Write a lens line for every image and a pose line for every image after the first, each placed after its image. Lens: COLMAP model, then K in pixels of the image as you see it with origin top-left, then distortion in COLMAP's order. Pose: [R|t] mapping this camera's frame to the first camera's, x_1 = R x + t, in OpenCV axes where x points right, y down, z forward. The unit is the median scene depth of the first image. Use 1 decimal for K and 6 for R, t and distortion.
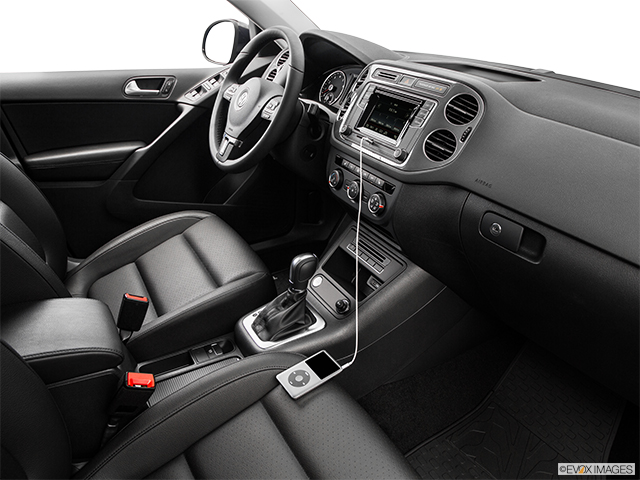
lens RADIAL K [[491.3, 0, 322.0], [0, 491.3, 245.6], [0, 0, 1]] dist [-0.126279, 0.059257]
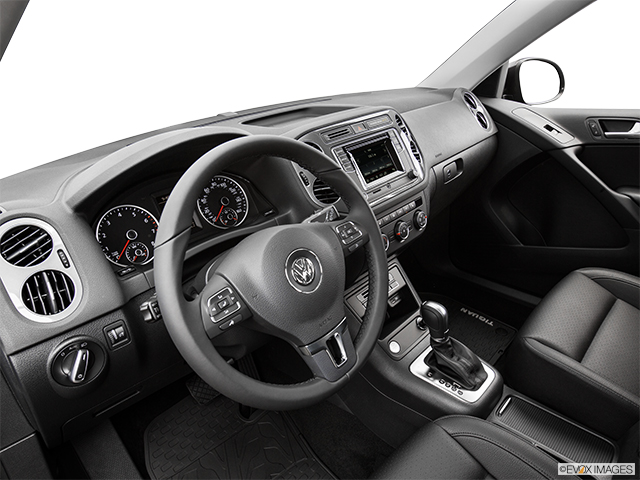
lens RADIAL K [[443.3, 0, 322.3], [0, 443.3, 254.1], [0, 0, 1]] dist [-0.041746, 0.003770]
pose [[-0.323125, -0.425391, 0.845359, -0.648311], [0.492630, 0.687098, 0.534053, -0.615912], [-0.808026, 0.589015, -0.012458, 1.072742]]
